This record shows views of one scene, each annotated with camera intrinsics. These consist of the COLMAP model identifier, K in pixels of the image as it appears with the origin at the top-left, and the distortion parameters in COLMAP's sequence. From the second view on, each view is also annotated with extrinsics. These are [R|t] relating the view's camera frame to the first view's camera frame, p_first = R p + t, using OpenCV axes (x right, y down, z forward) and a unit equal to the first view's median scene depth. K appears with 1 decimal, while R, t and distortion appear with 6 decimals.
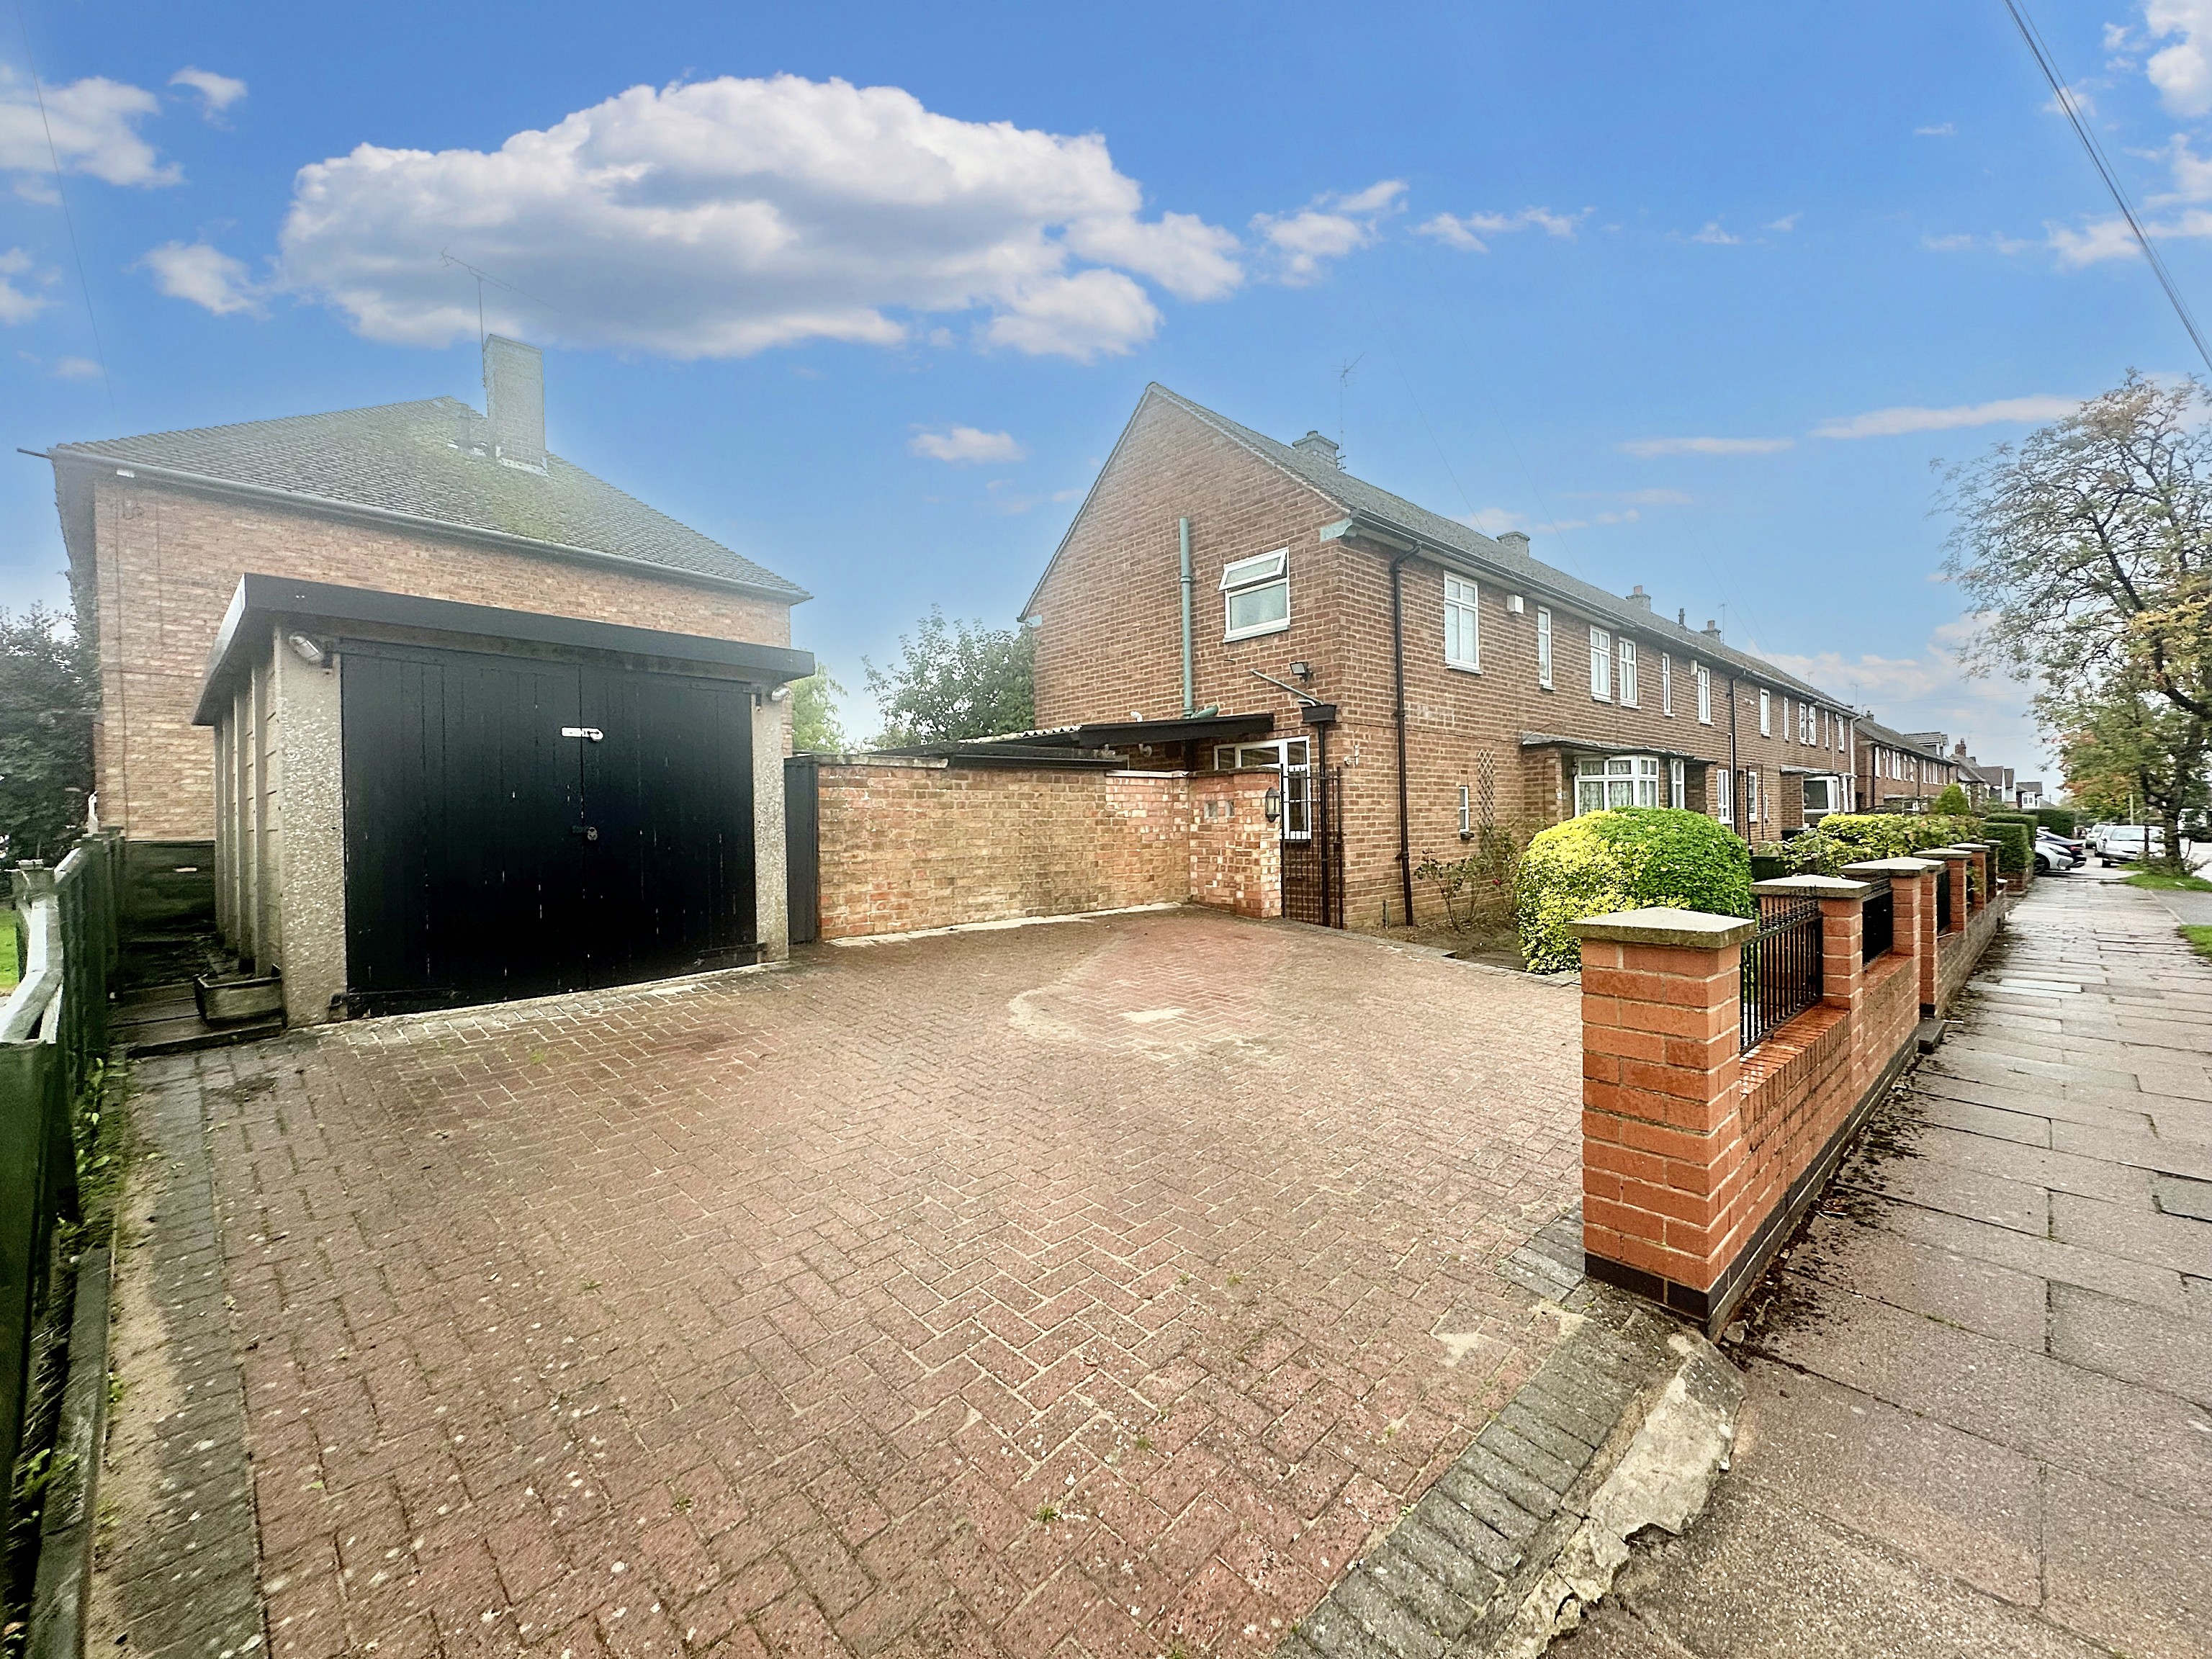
lens RADIAL K [[876.5, 0, 1107.6], [0, 876.5, 821.6], [0, 0, 1]] dist [0.002239, 0.000127]
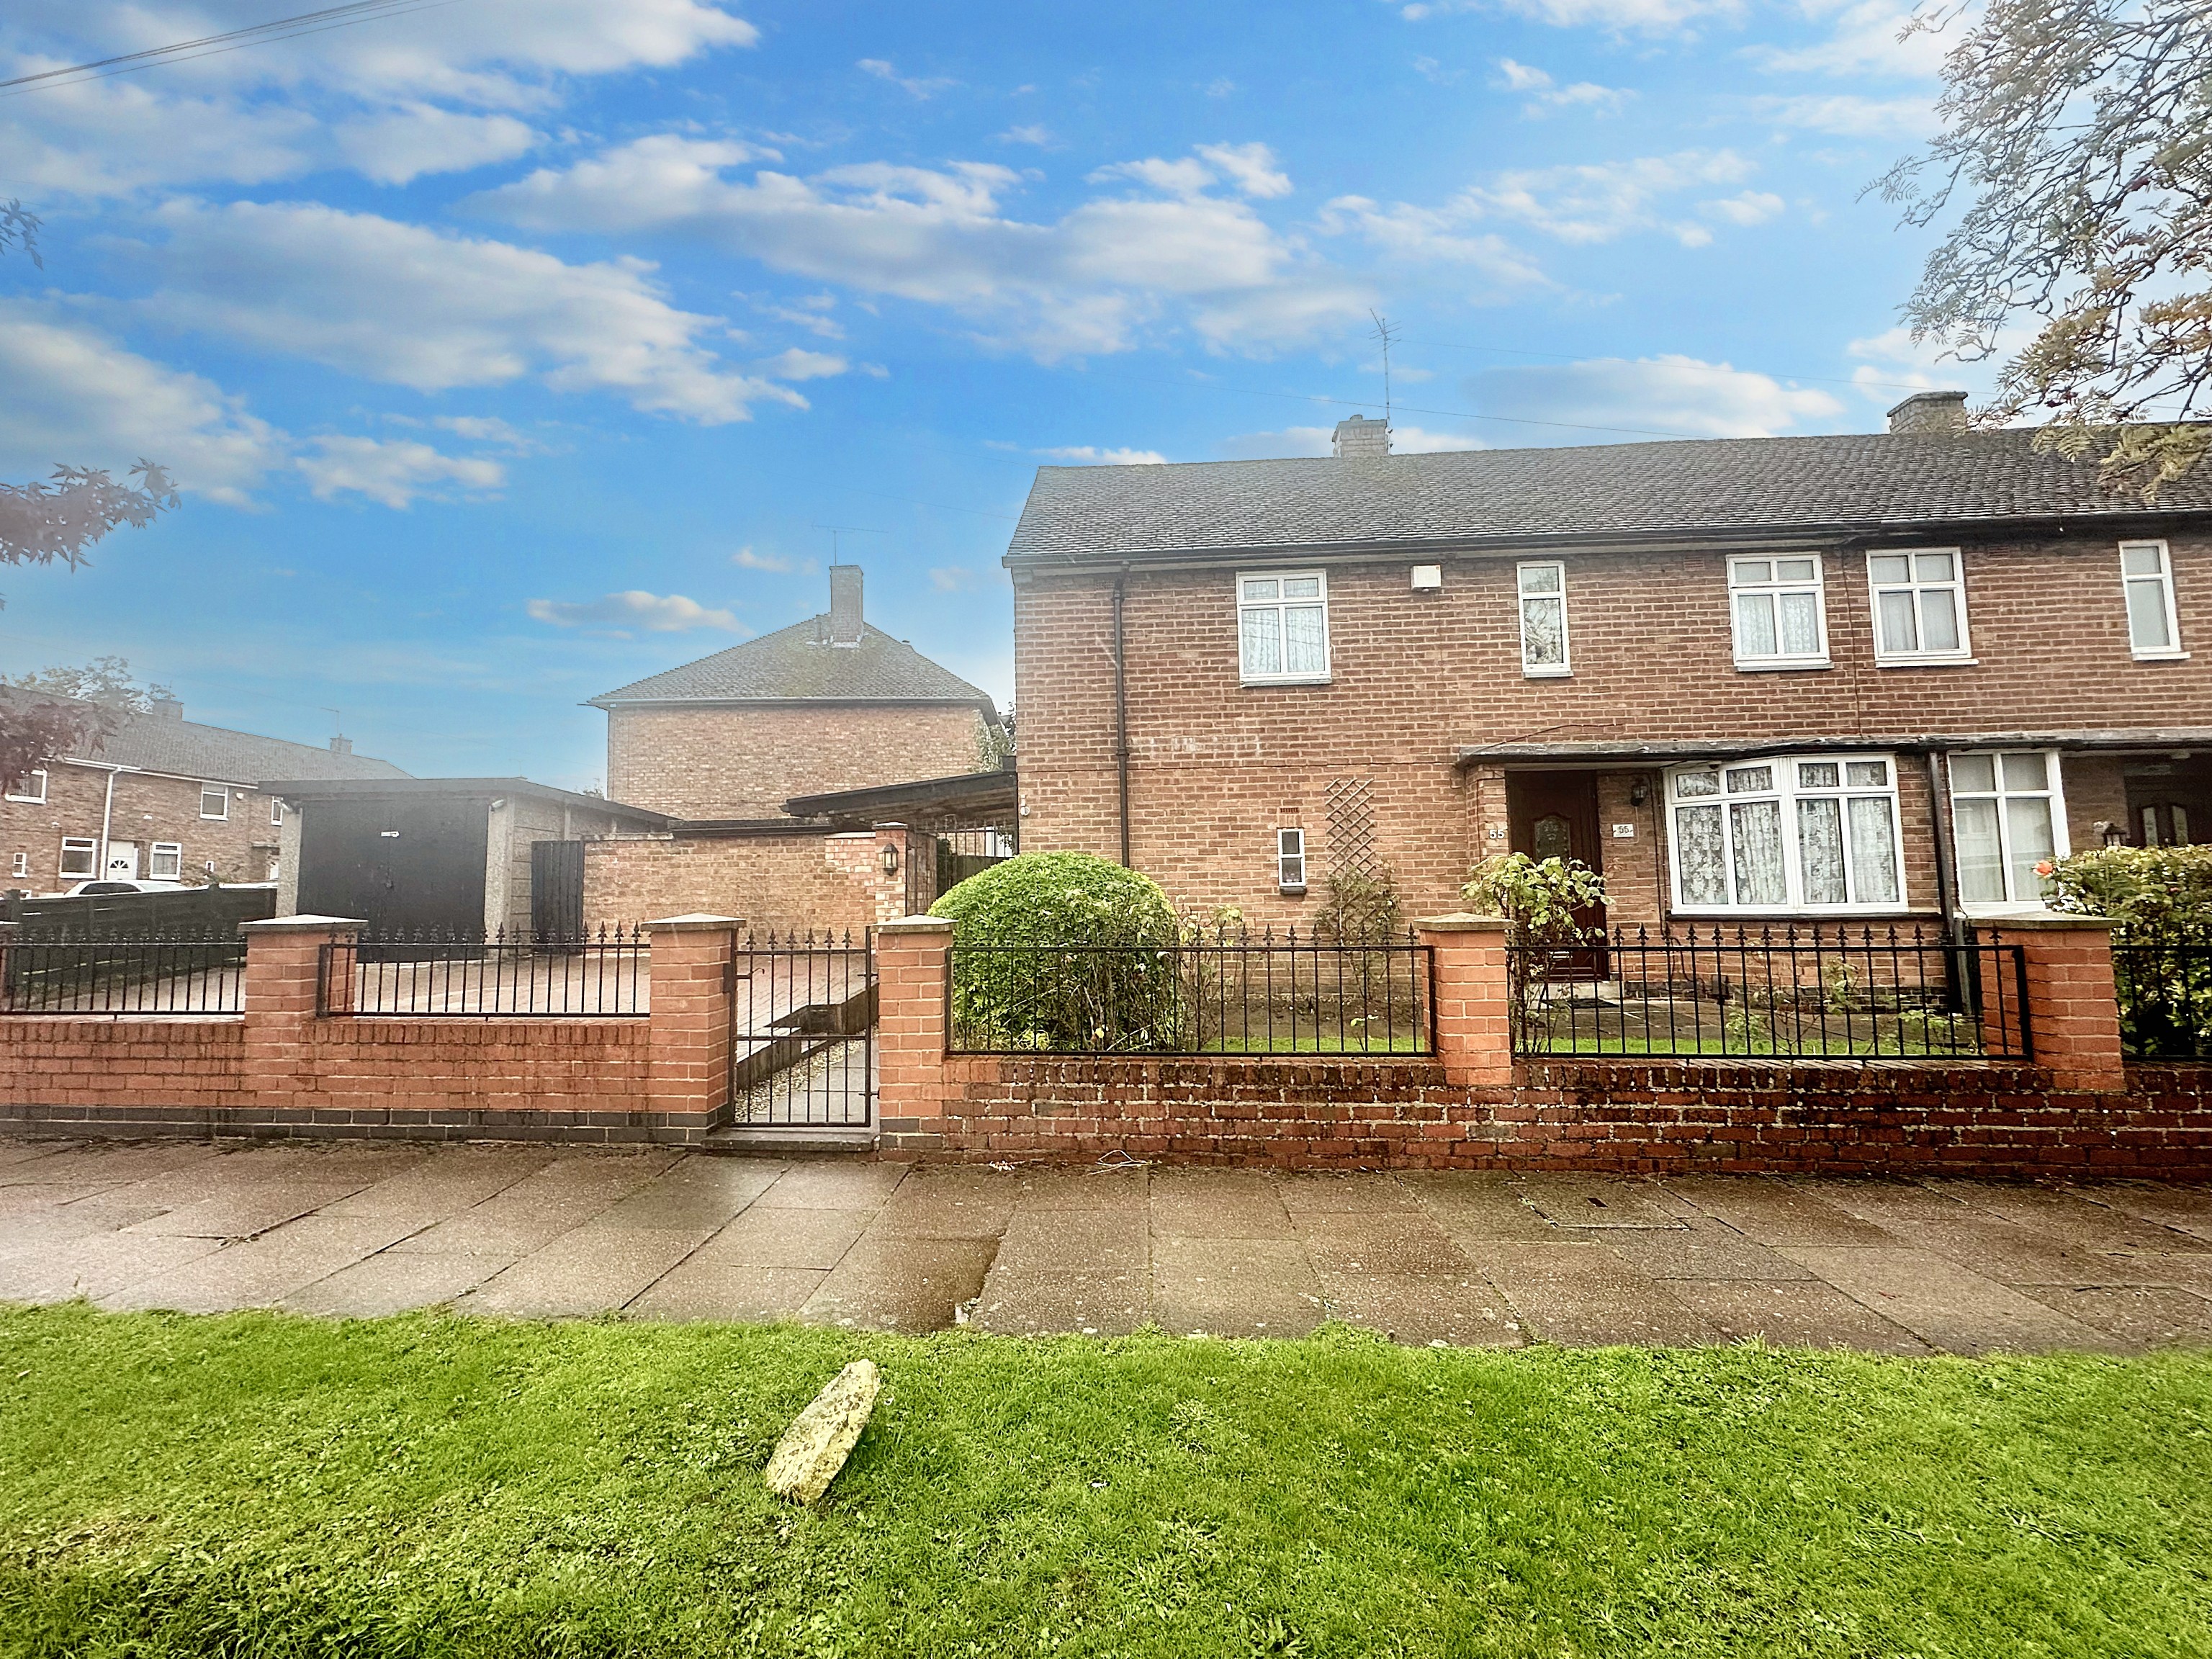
lens RADIAL K [[876.5, 0, 1106.4], [0, 876.5, 810.5], [0, 0, 1]] dist [0.002239, 0.000127]
pose [[0.698076, -0.061475, -0.713380, 1.145263], [0.004796, 0.996687, -0.081196, 0.009668], [0.716007, 0.053260, 0.696058, 0.442341]]
